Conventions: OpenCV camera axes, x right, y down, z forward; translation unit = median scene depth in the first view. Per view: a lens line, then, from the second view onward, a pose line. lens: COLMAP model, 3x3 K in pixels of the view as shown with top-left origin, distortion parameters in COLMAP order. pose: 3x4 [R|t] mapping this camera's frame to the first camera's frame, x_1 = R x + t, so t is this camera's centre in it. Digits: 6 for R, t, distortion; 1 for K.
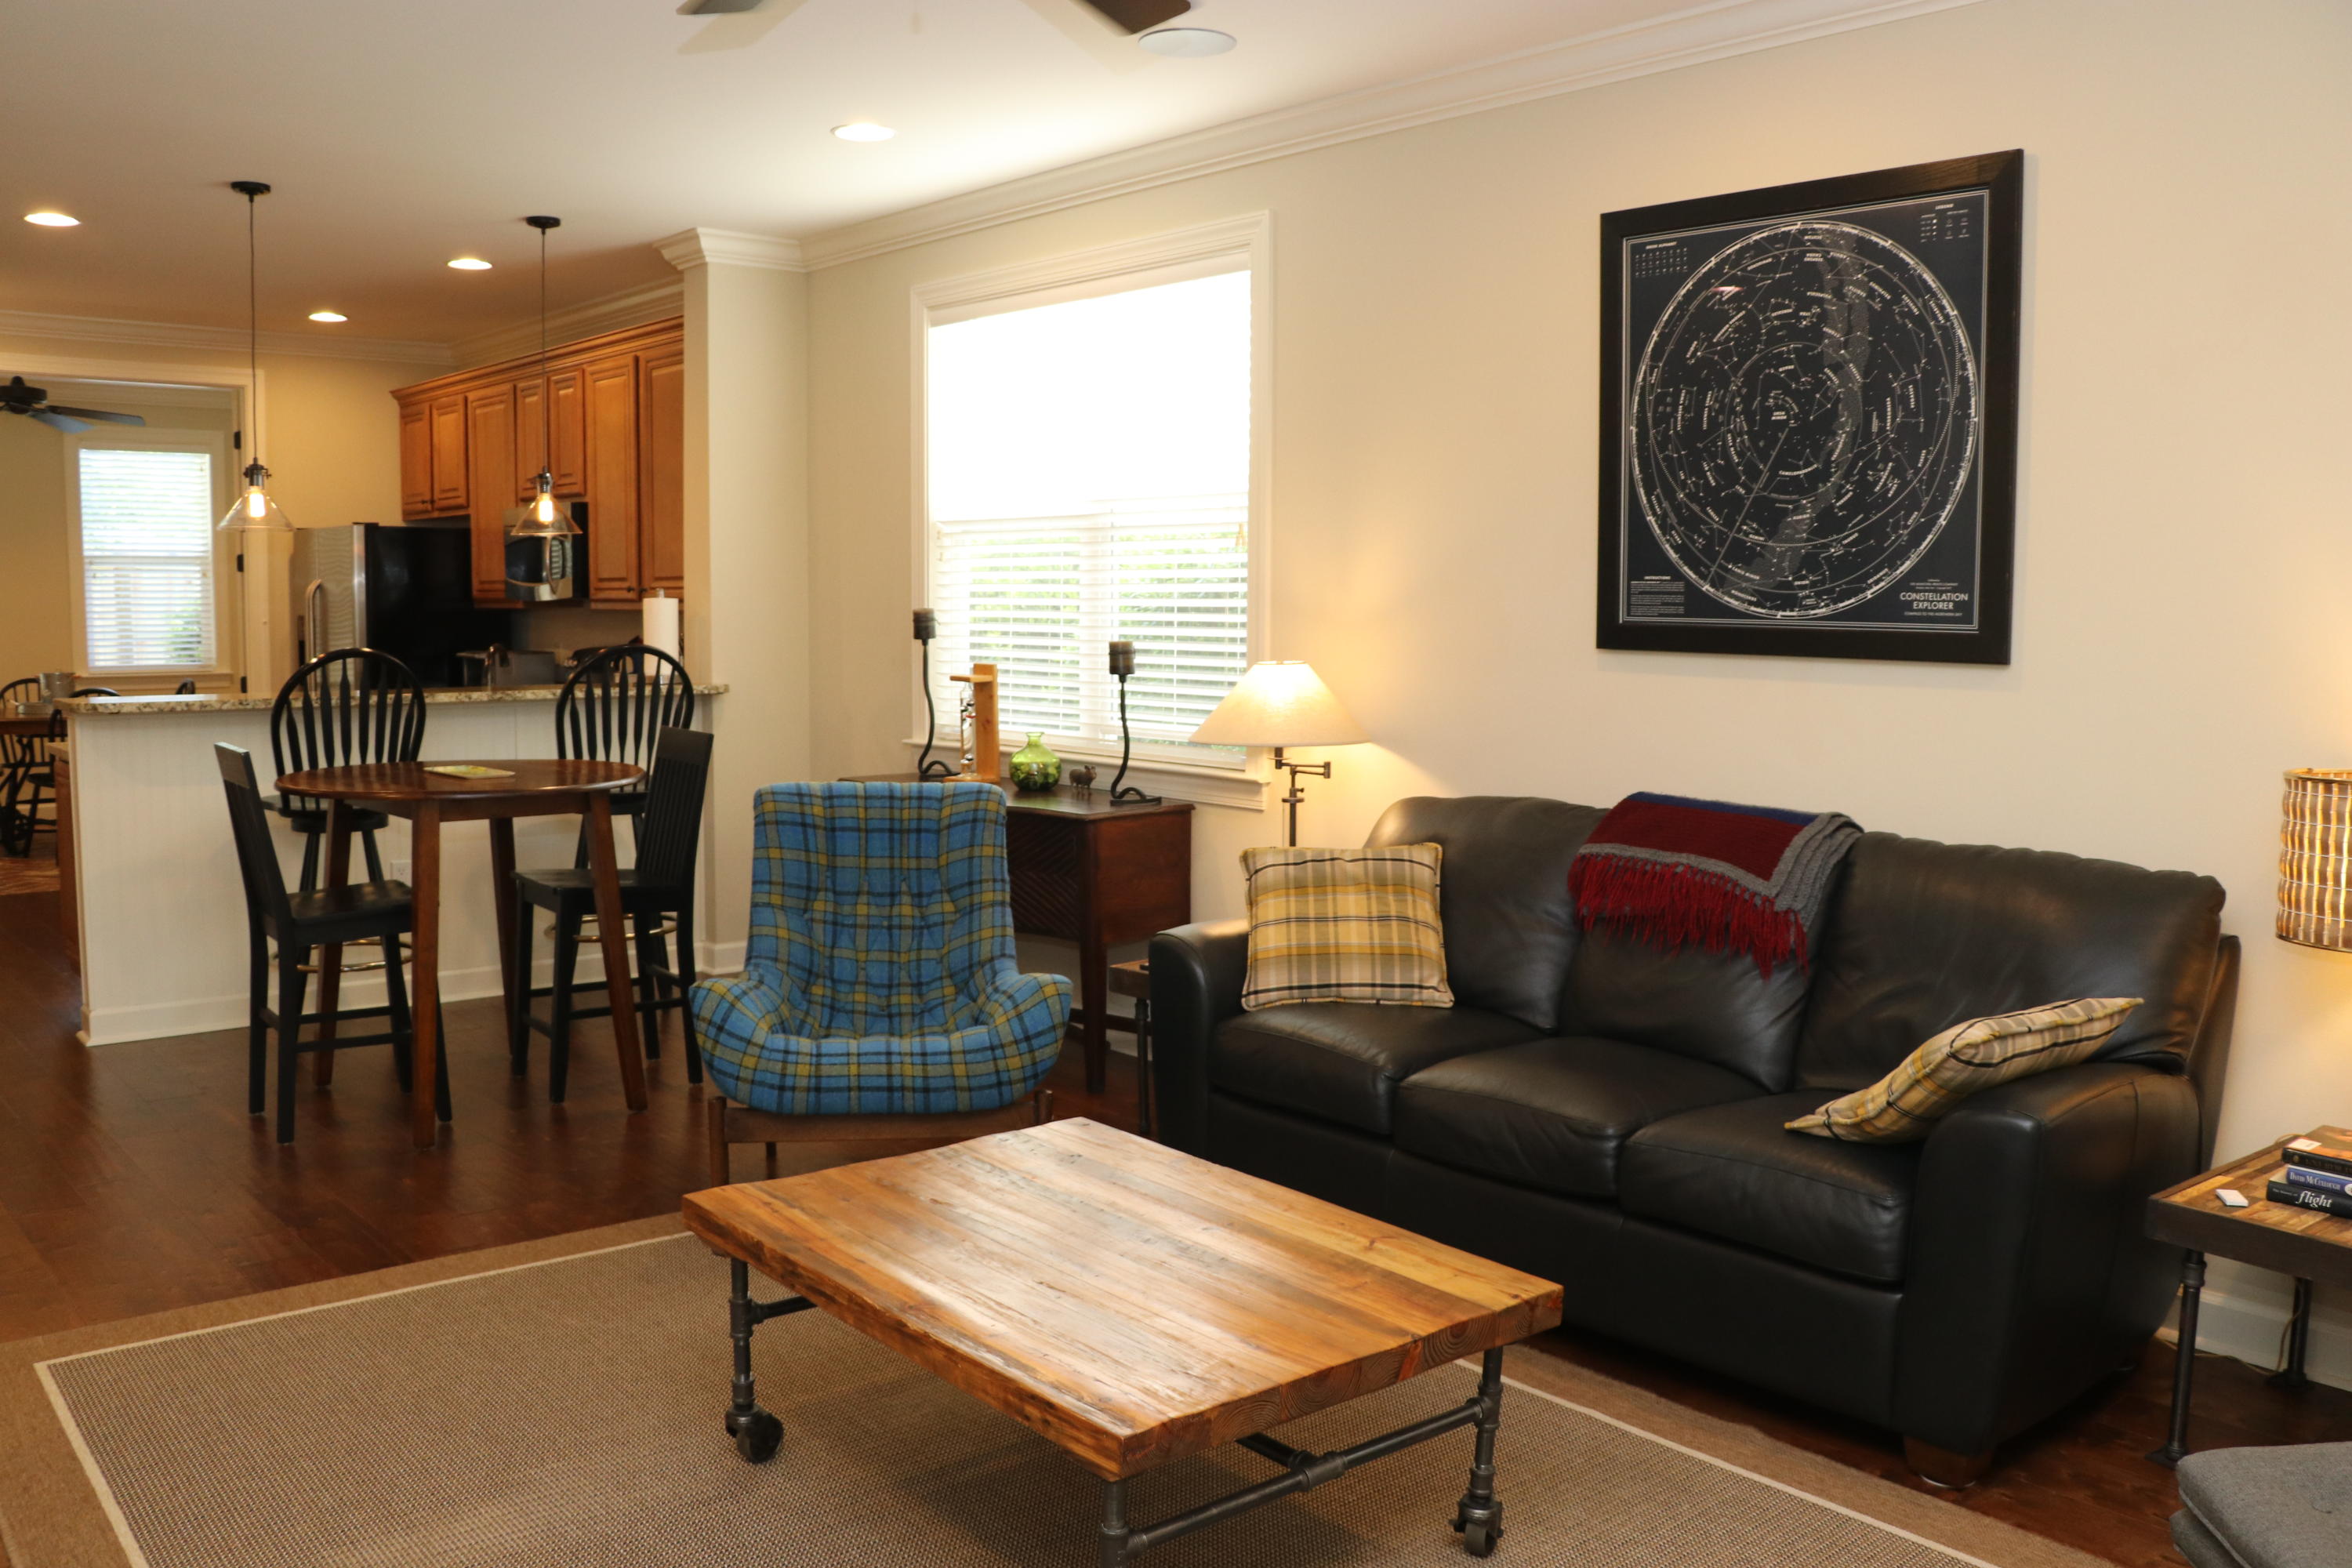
lens RADIAL K [[1923.8, 0, 1161.0], [0, 1923.8, 797.6], [0, 0, 1]] dist [-0.181752, 0.136919]
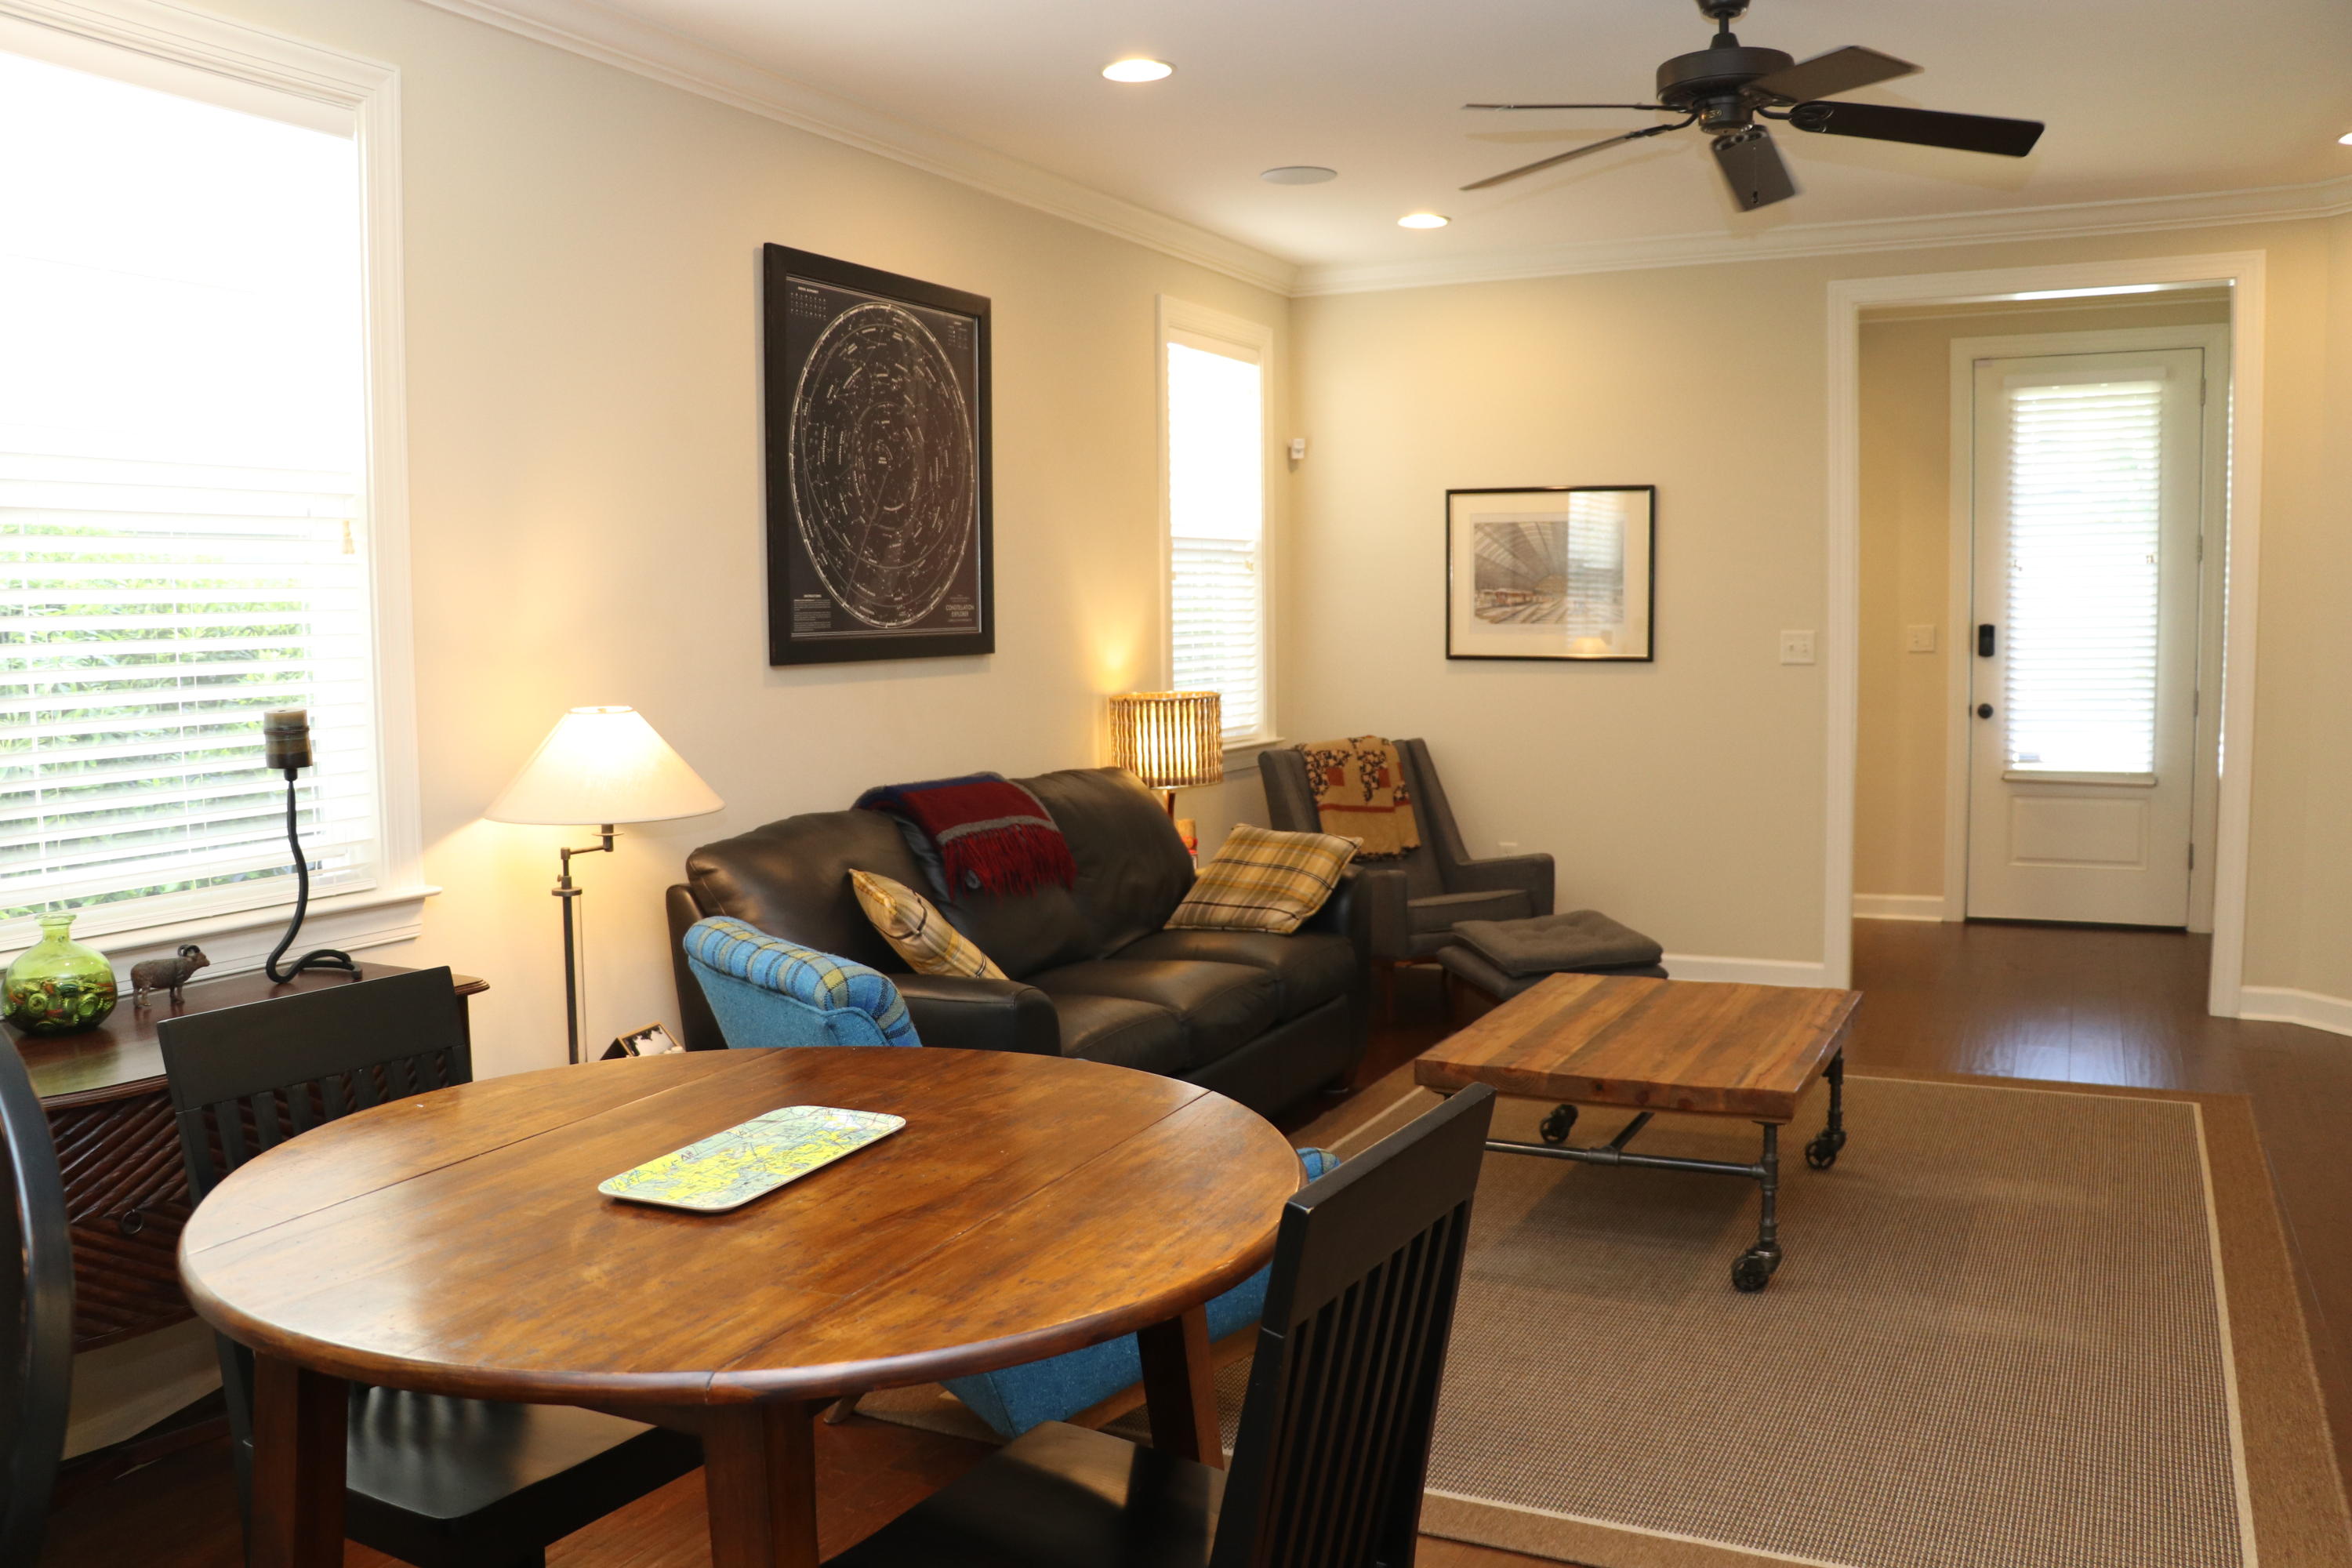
lens RADIAL K [[1923.8, 0, 1154.5], [0, 1923.8, 784.7], [0, 0, 1]] dist [-0.181752, 0.136919]
pose [[-0.383928, -0.088884, 0.919075, -0.834817], [0.103575, 0.984929, 0.138519, -0.141680], [-0.917536, 0.148374, -0.368935, 1.249799]]
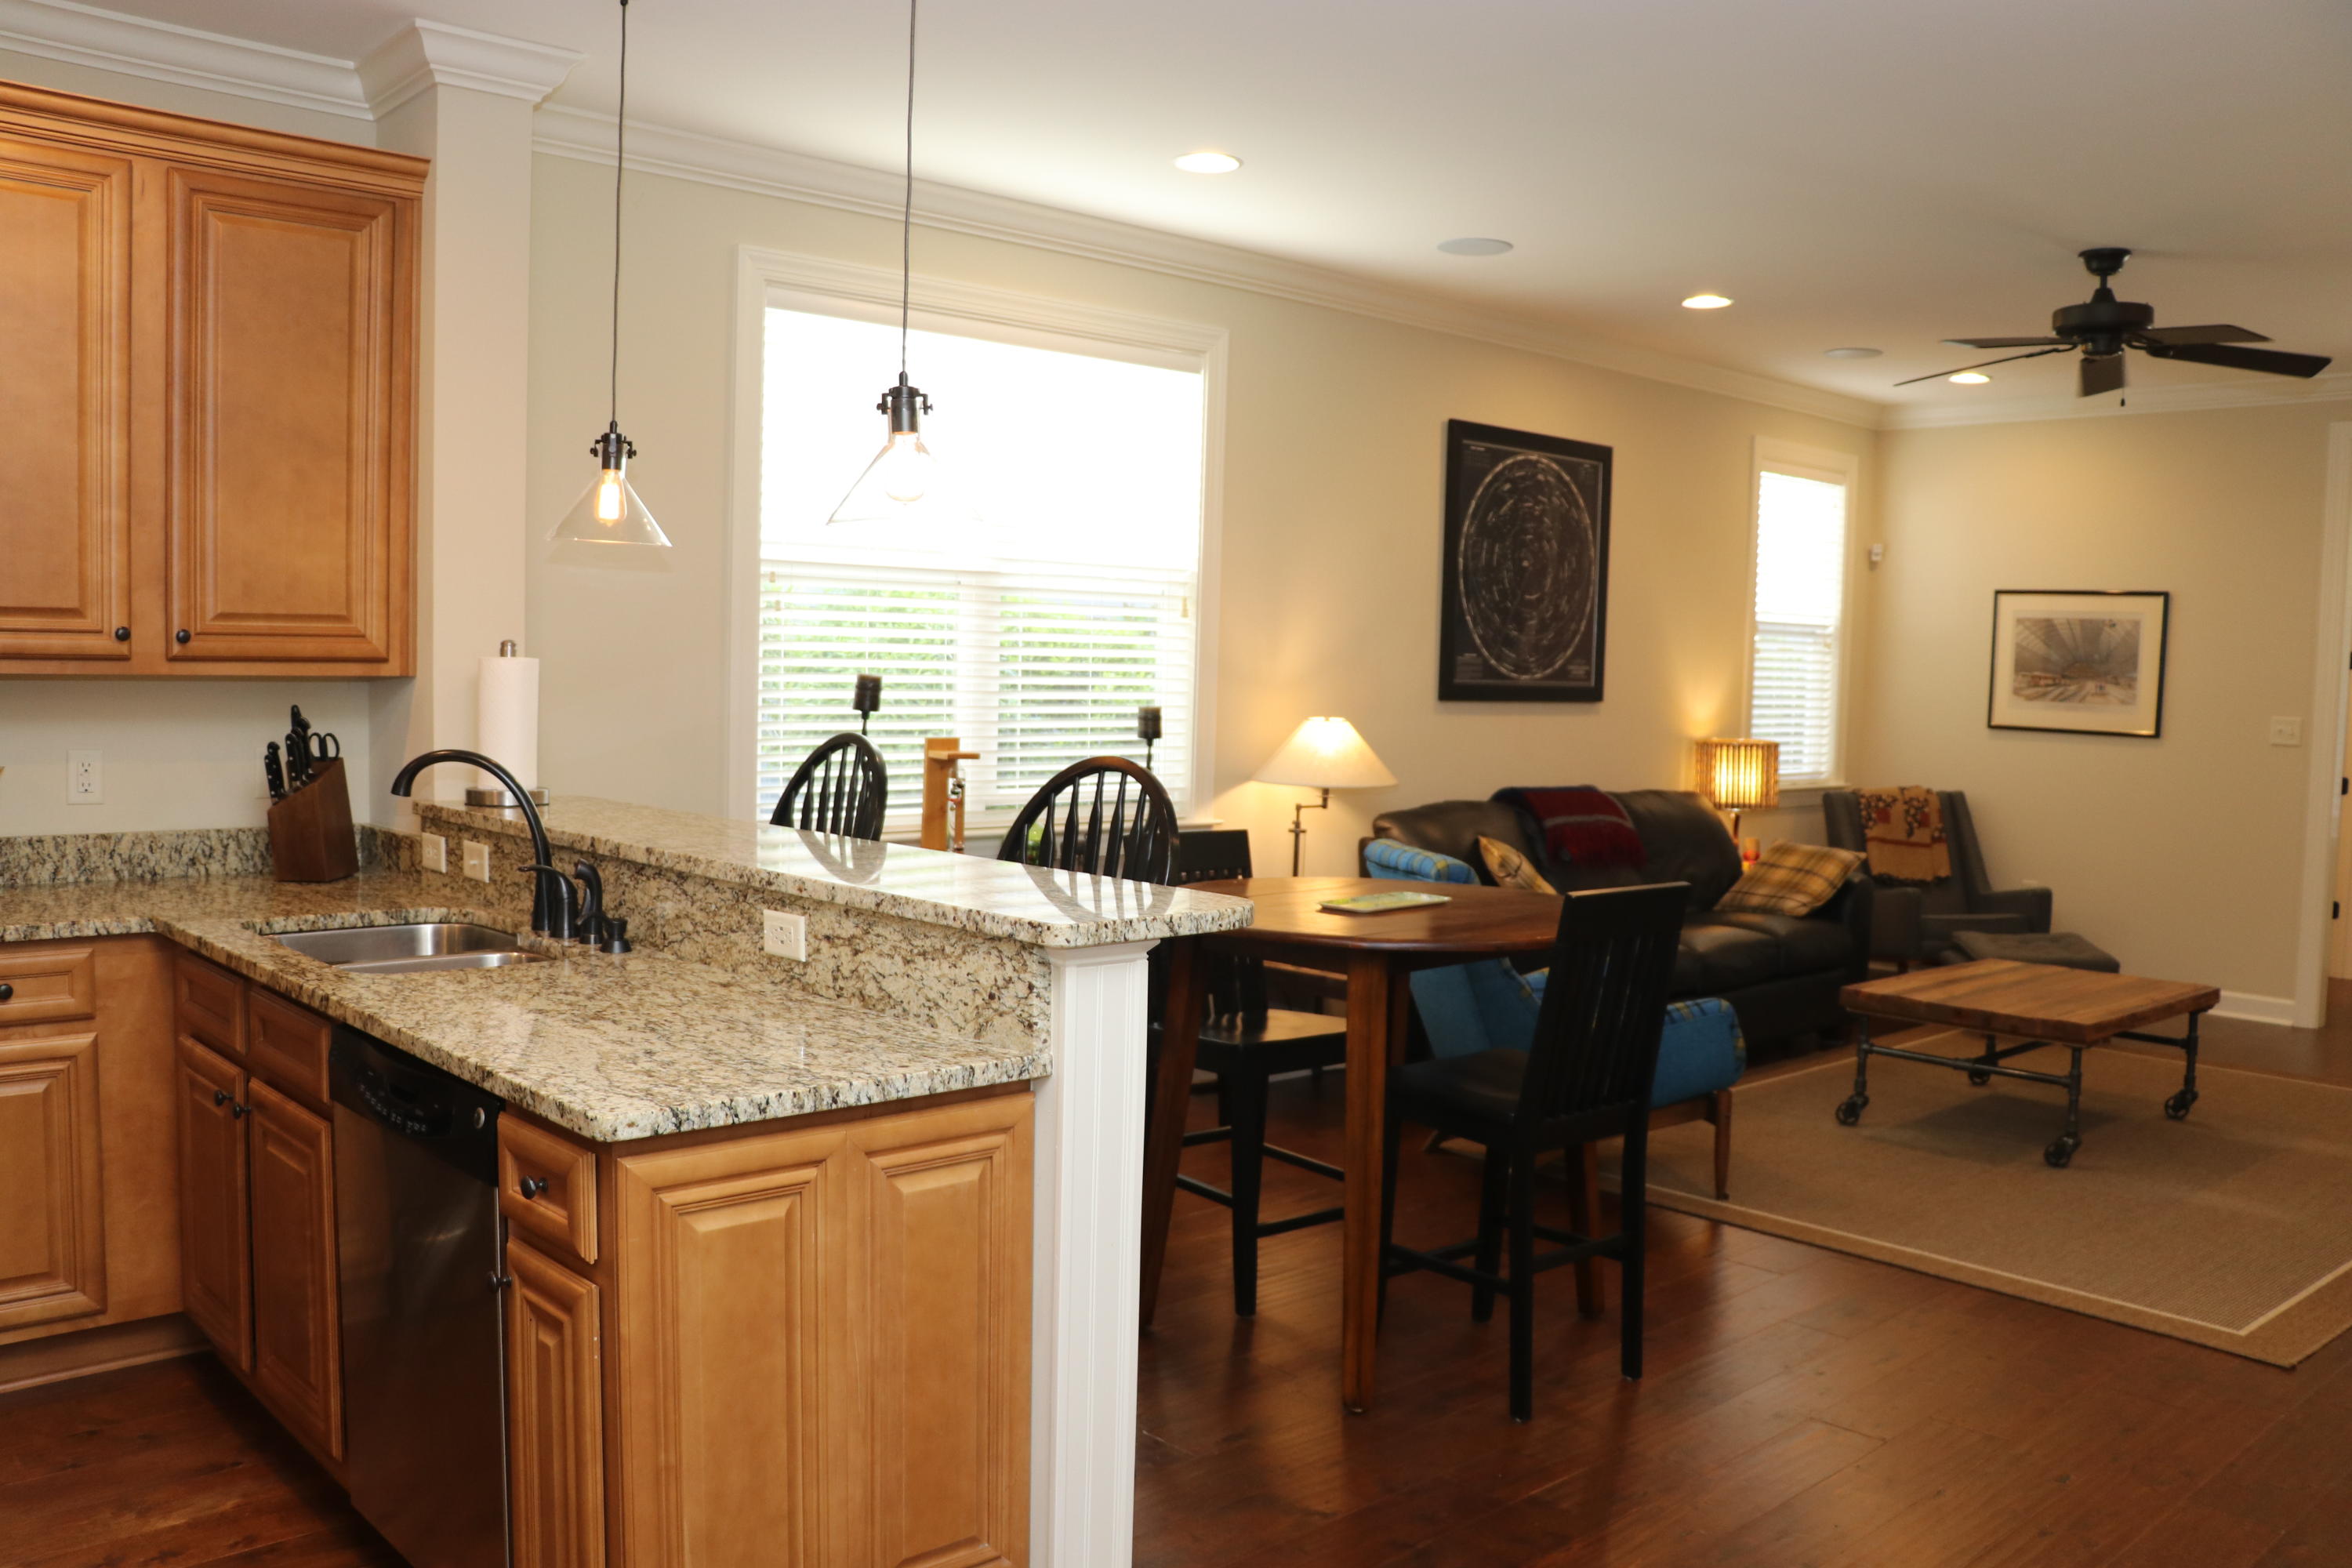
lens RADIAL K [[1923.8, 0, 1153.6], [0, 1923.8, 798.1], [0, 0, 1]] dist [-0.181752, 0.136919]
pose [[-0.023925, -0.084821, 0.996109, -1.365096], [0.075220, 0.993417, 0.086398, -0.156803], [-0.996880, 0.076994, -0.017387, 1.315175]]
